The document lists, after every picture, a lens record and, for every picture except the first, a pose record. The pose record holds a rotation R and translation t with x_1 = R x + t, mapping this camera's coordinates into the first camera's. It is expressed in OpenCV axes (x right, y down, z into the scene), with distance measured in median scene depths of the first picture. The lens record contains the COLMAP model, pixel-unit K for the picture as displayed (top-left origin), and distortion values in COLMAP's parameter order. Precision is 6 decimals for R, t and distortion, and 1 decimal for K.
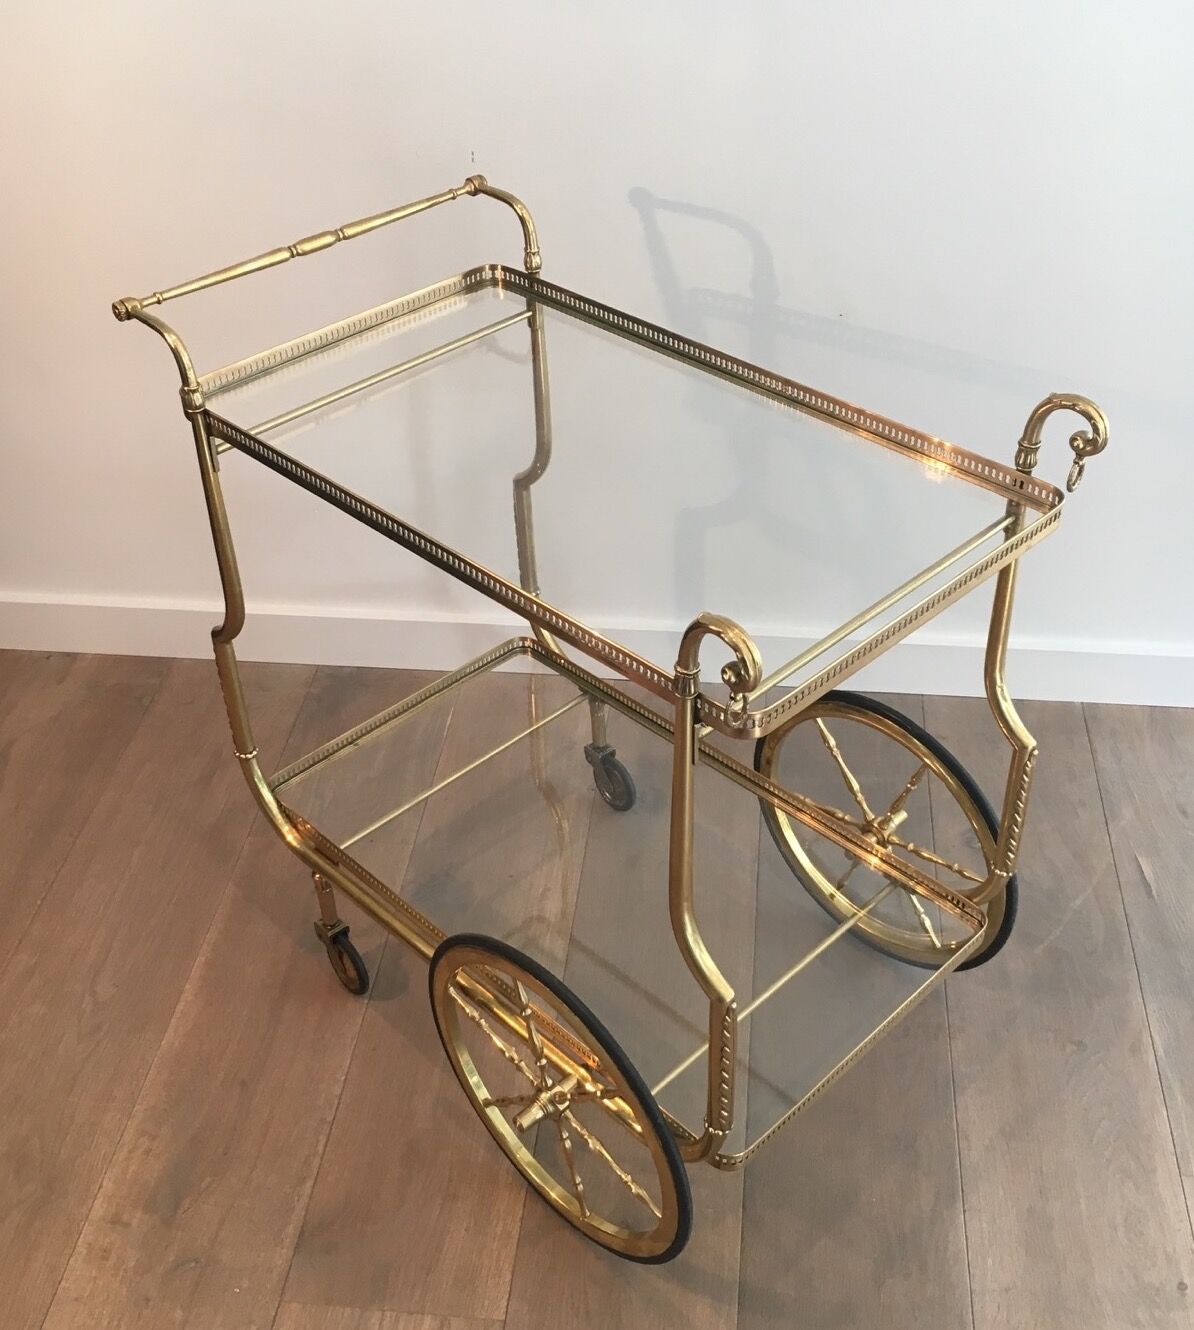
lens RADIAL K [[1551.7, 0, 597.0], [0, 1551.7, 665.0], [0, 0, 1]] dist [0.013360, 0.024099]
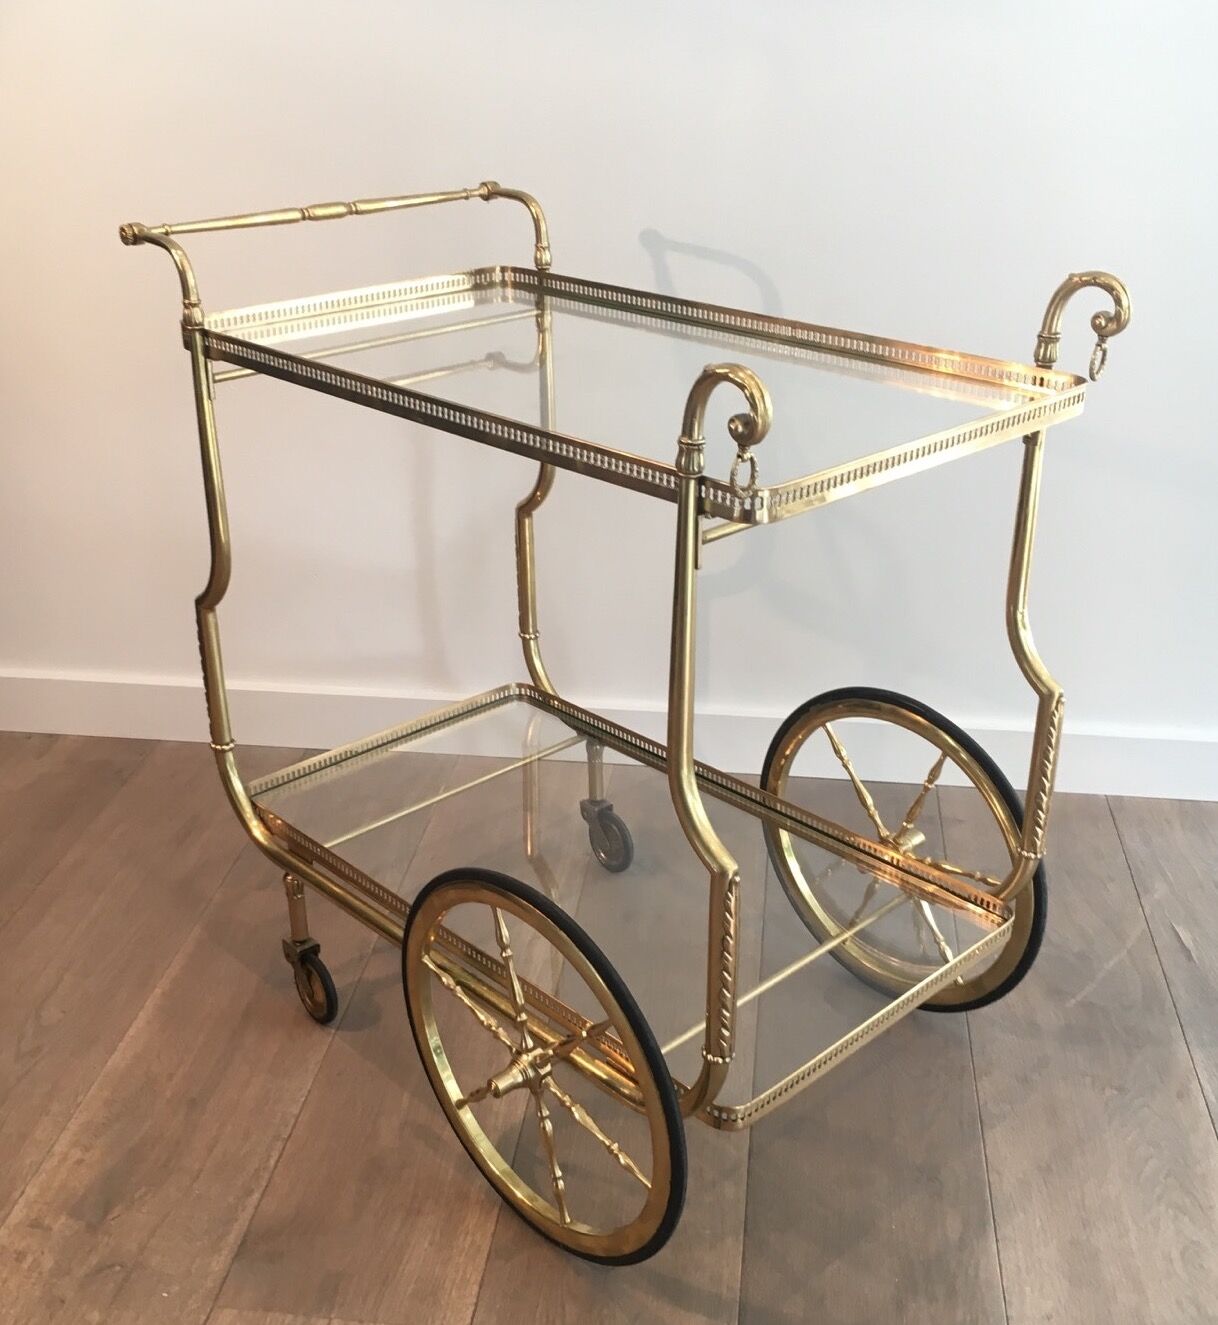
lens RADIAL K [[1556.8, 0, 578.7], [0, 1556.8, 665.8], [0, 0, 1]] dist [0.019153, 0.002778]
pose [[0.999494, 0.026839, -0.017058, 0.006254], [-0.029650, 0.980412, -0.194715, 0.202021], [0.011498, 0.195123, 0.980711, 0.066407]]
